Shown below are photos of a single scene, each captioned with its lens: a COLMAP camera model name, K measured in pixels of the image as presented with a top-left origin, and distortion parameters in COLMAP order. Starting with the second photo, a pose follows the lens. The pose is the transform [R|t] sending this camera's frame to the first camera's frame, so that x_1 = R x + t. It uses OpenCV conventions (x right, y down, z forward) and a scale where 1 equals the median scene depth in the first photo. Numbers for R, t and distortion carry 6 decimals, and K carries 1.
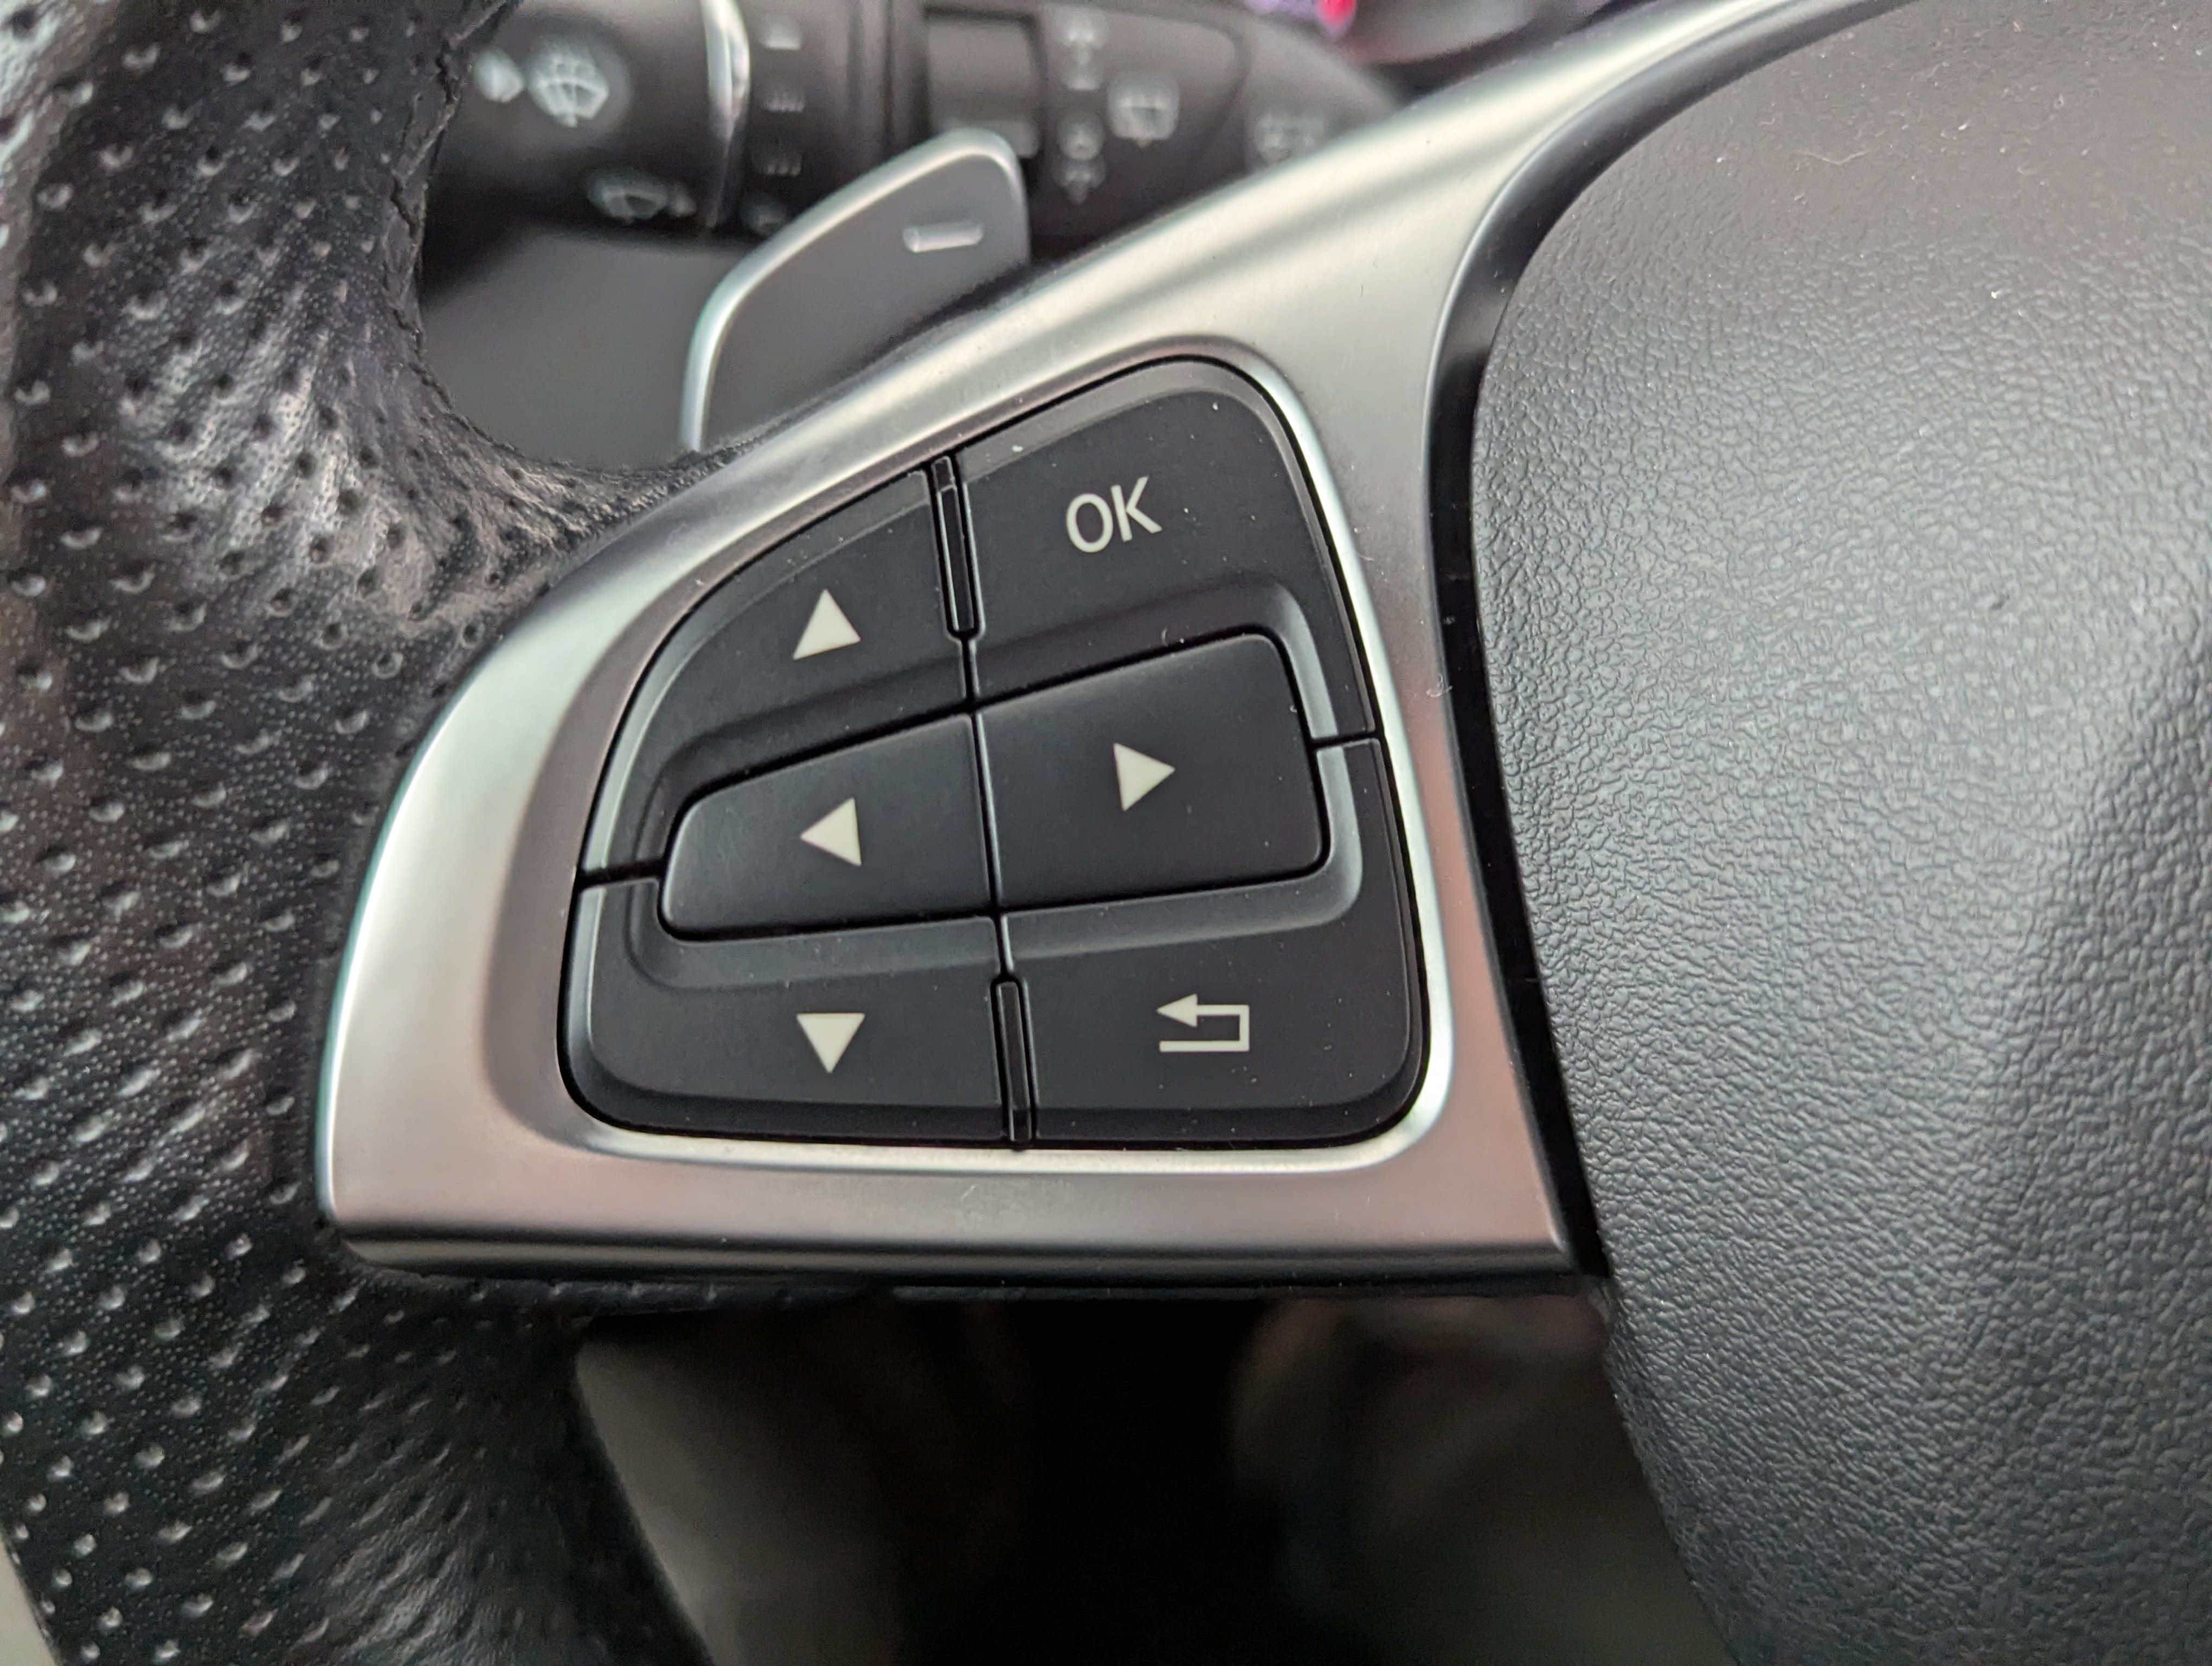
lens RADIAL K [[2036.3, 0, 1100.3], [0, 2036.3, 834.9], [0, 0, 1]] dist [0.038688, 0.000000]
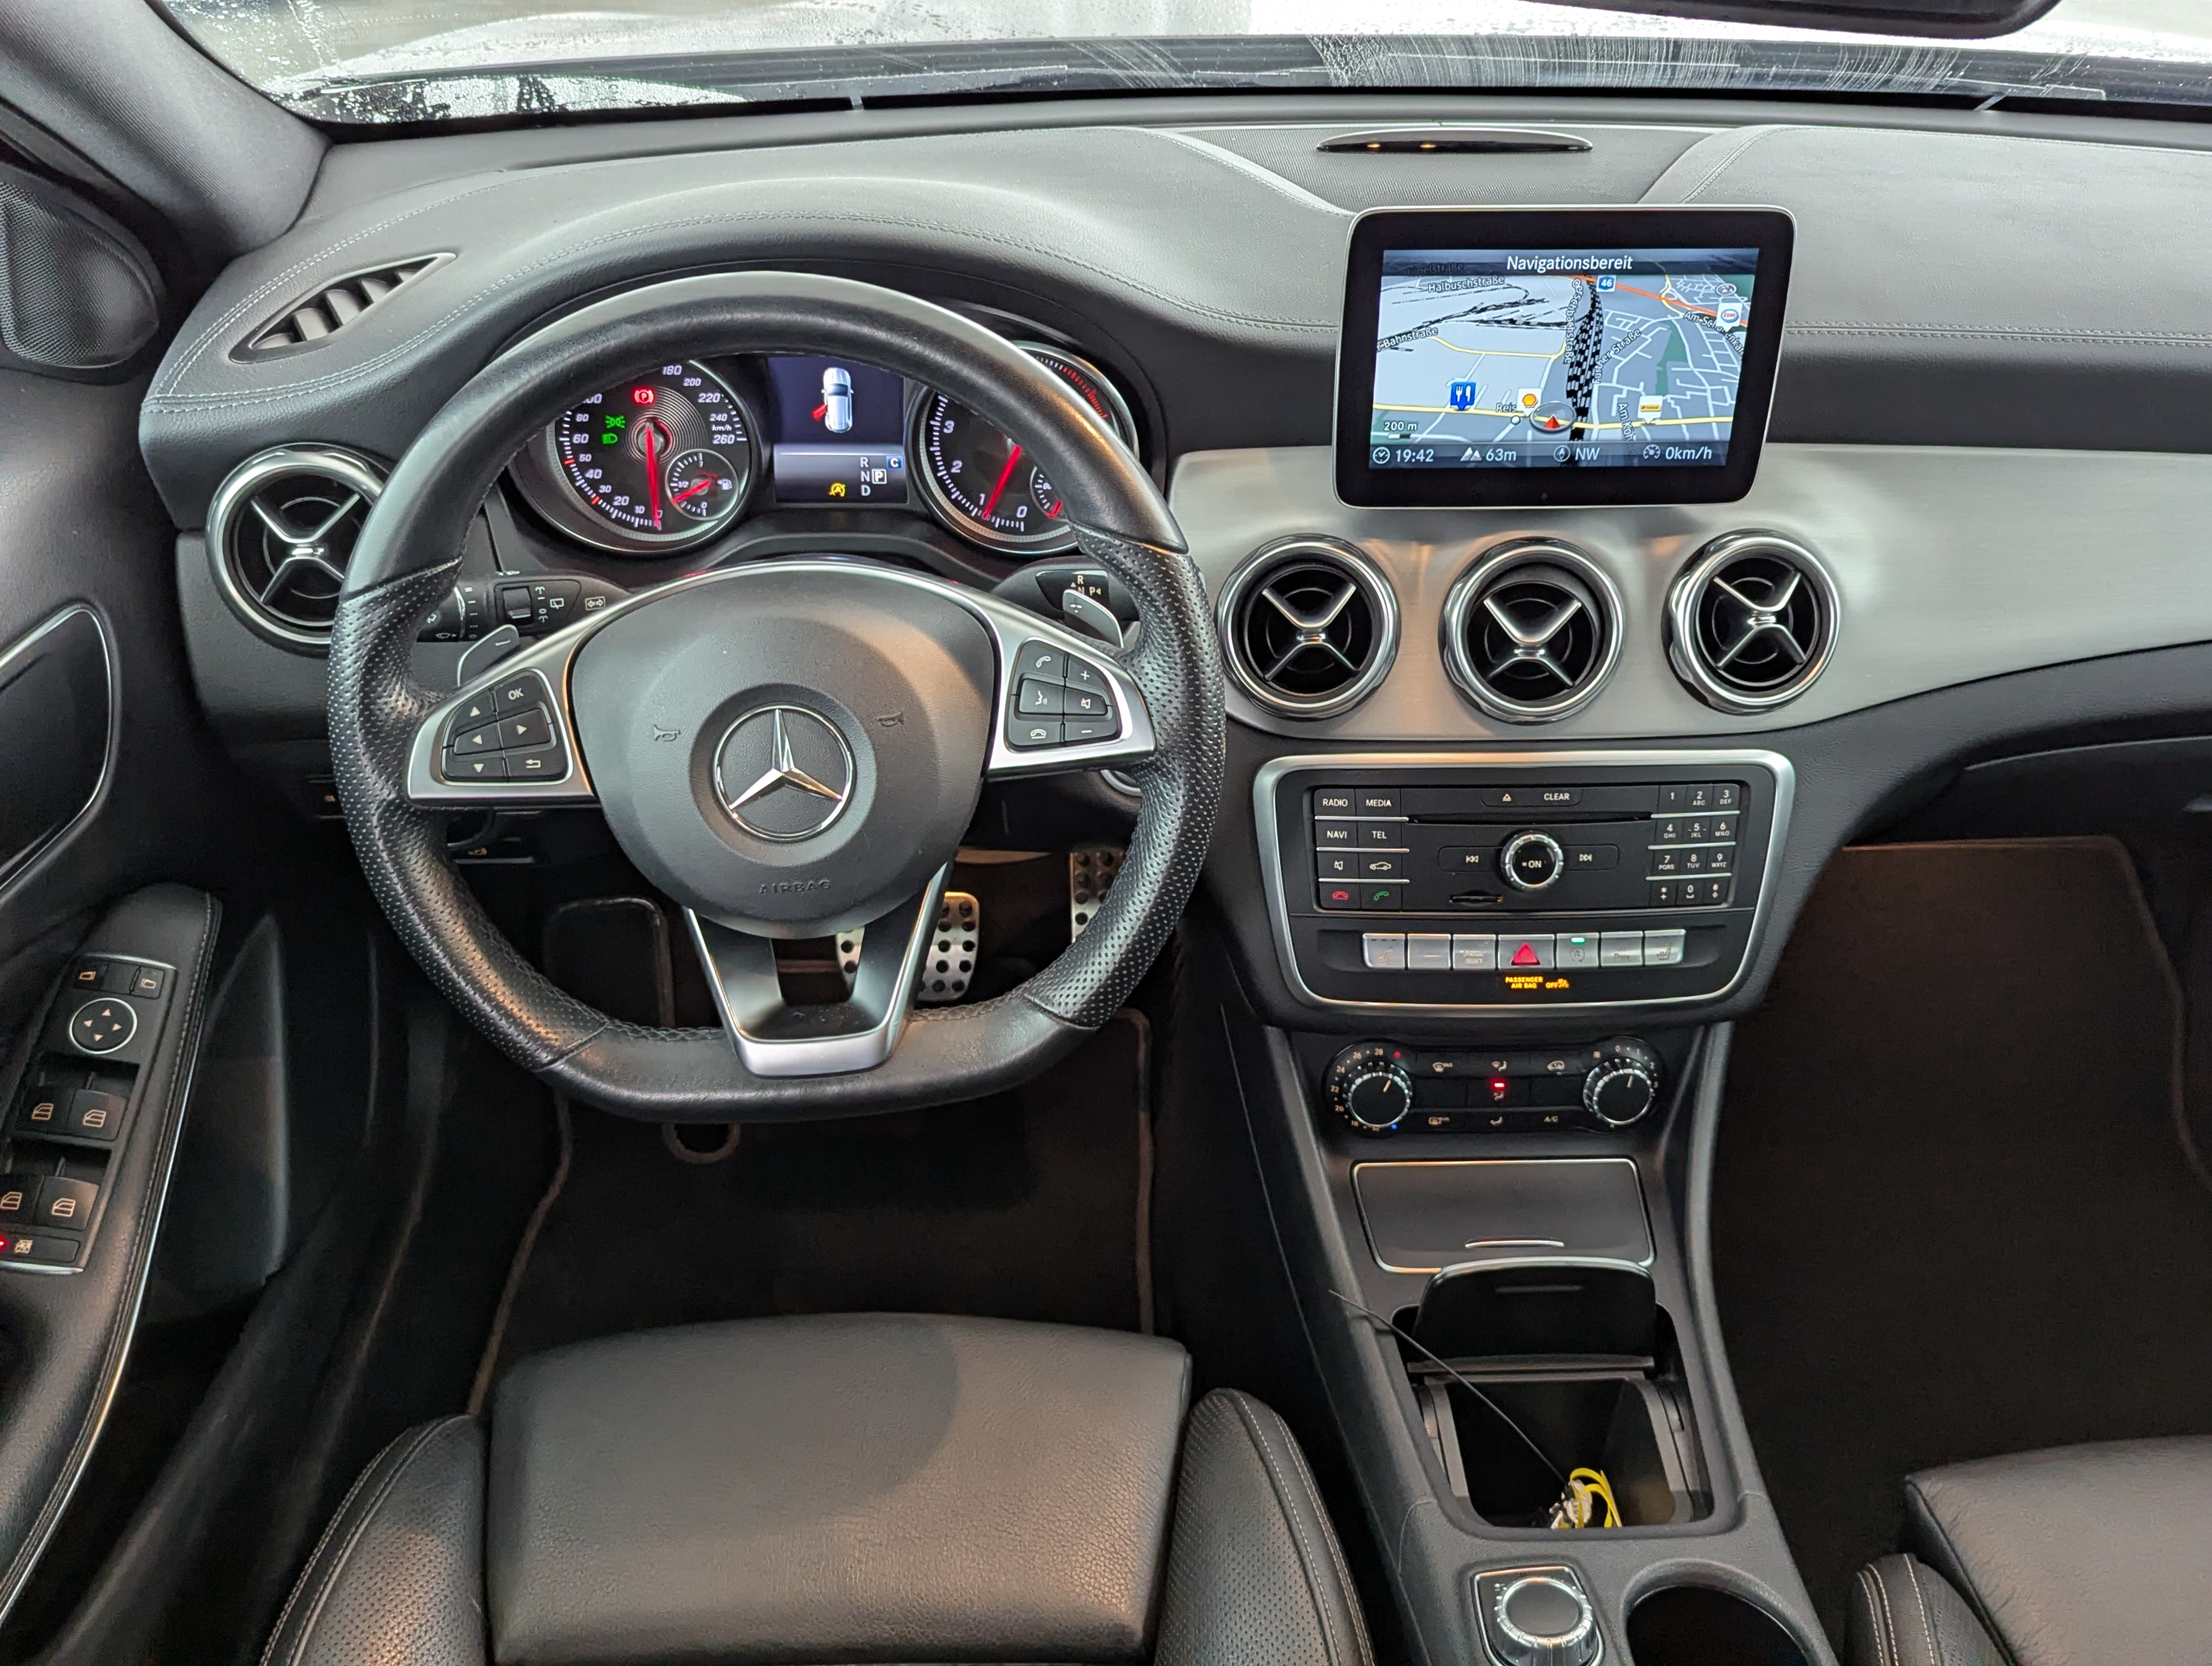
lens RADIAL K [[2036.3, 0, 1110.3], [0, 2036.3, 828.5], [0, 0, 1]] dist [0.038688, 0.000000]
pose [[0.995010, -0.070503, 0.070595, 1.528589], [0.074661, 0.995515, -0.058097, 0.877828], [-0.066182, 0.063078, 0.995812, -6.186215]]
